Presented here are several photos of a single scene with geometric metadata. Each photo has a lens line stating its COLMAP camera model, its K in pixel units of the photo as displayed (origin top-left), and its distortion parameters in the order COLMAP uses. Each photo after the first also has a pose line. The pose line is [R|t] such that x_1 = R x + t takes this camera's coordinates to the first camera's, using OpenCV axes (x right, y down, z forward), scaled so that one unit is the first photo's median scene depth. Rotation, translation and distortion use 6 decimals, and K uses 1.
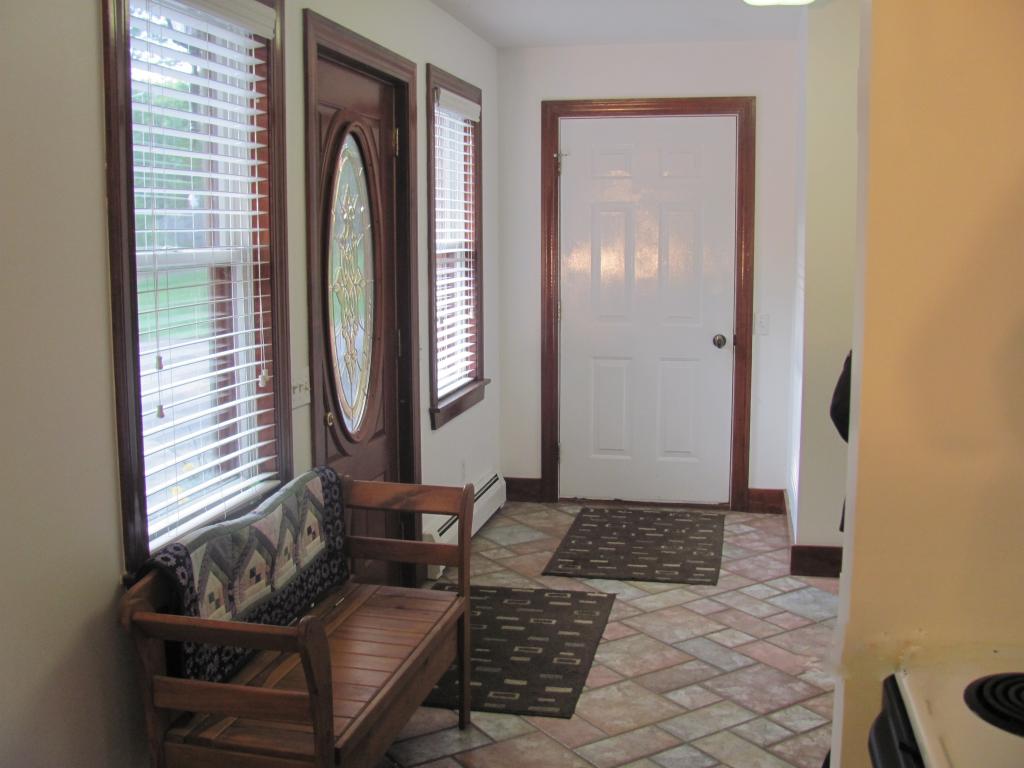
lens RADIAL K [[1089.3, 0, 507.0], [0, 1089.3, 364.4], [0, 0, 1]] dist [-0.194736, 0.227572]
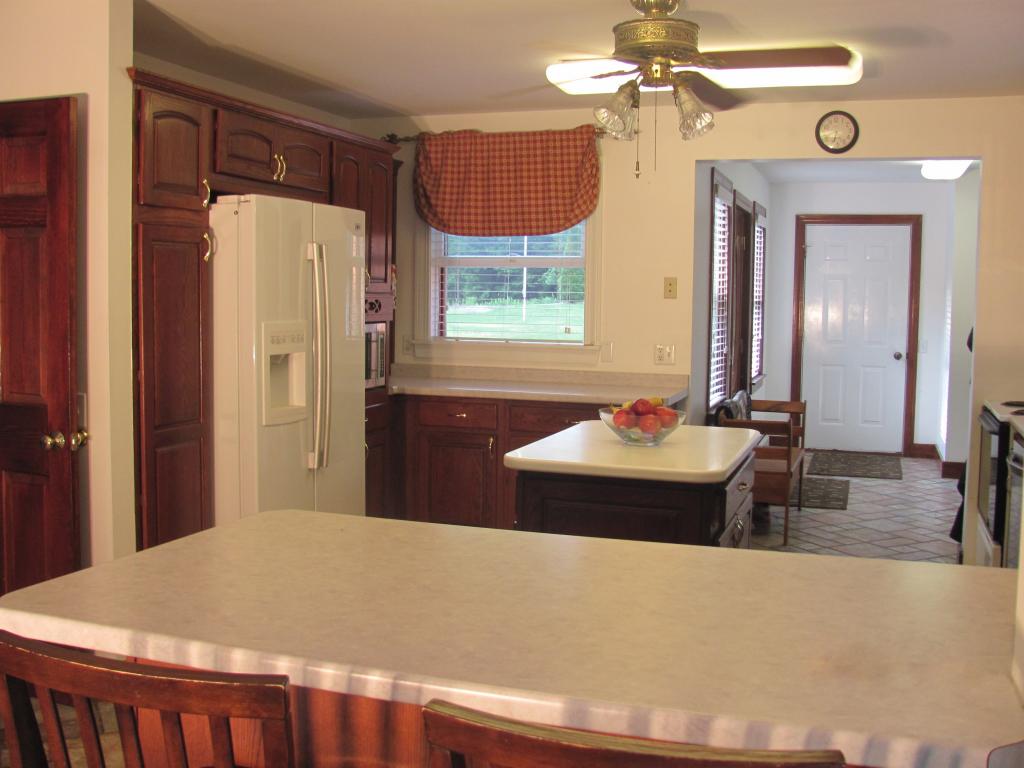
lens RADIAL K [[1089.3, 0, 507.0], [0, 1089.3, 364.4], [0, 0, 1]] dist [-0.194736, 0.227572]
pose [[0.993488, 0.024067, -0.111370, -0.233972], [-0.029870, 0.998265, -0.050734, 0.097019], [0.109956, 0.053730, 0.992483, -0.754114]]
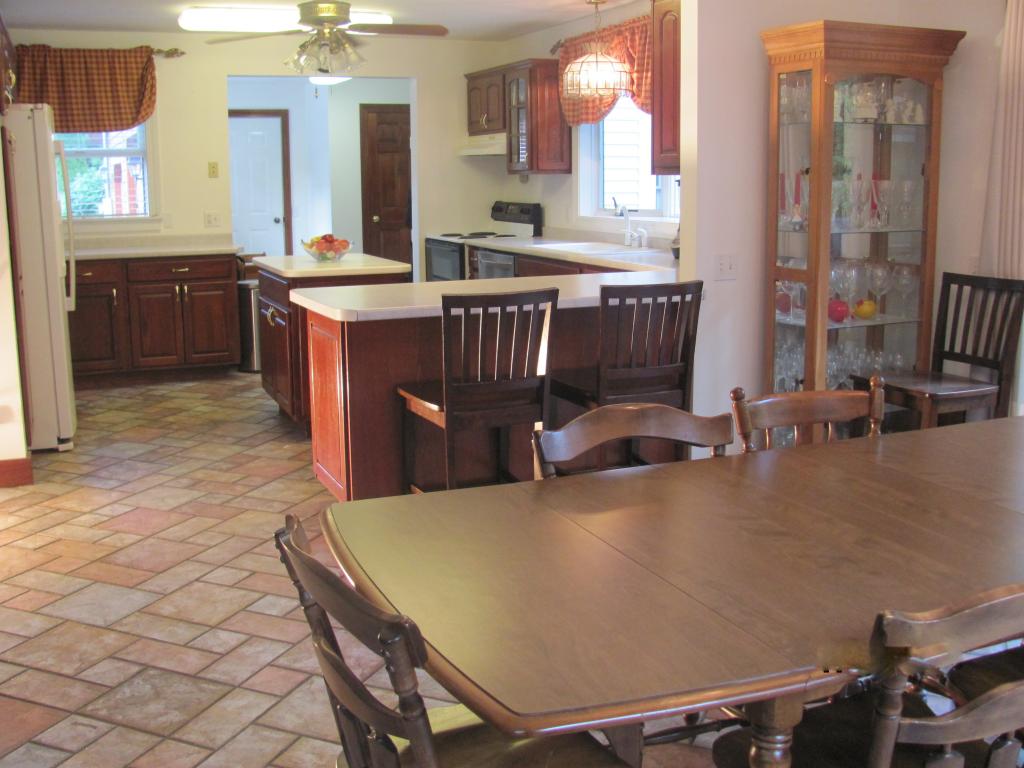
lens RADIAL K [[1089.3, 0, 507.0], [0, 1089.3, 364.4], [0, 0, 1]] dist [-0.194736, 0.227572]
pose [[0.813138, -0.105003, 0.572521, -0.717538], [0.076570, 0.994343, 0.073617, 0.146120], [-0.577012, -0.016023, 0.816578, -1.077642]]
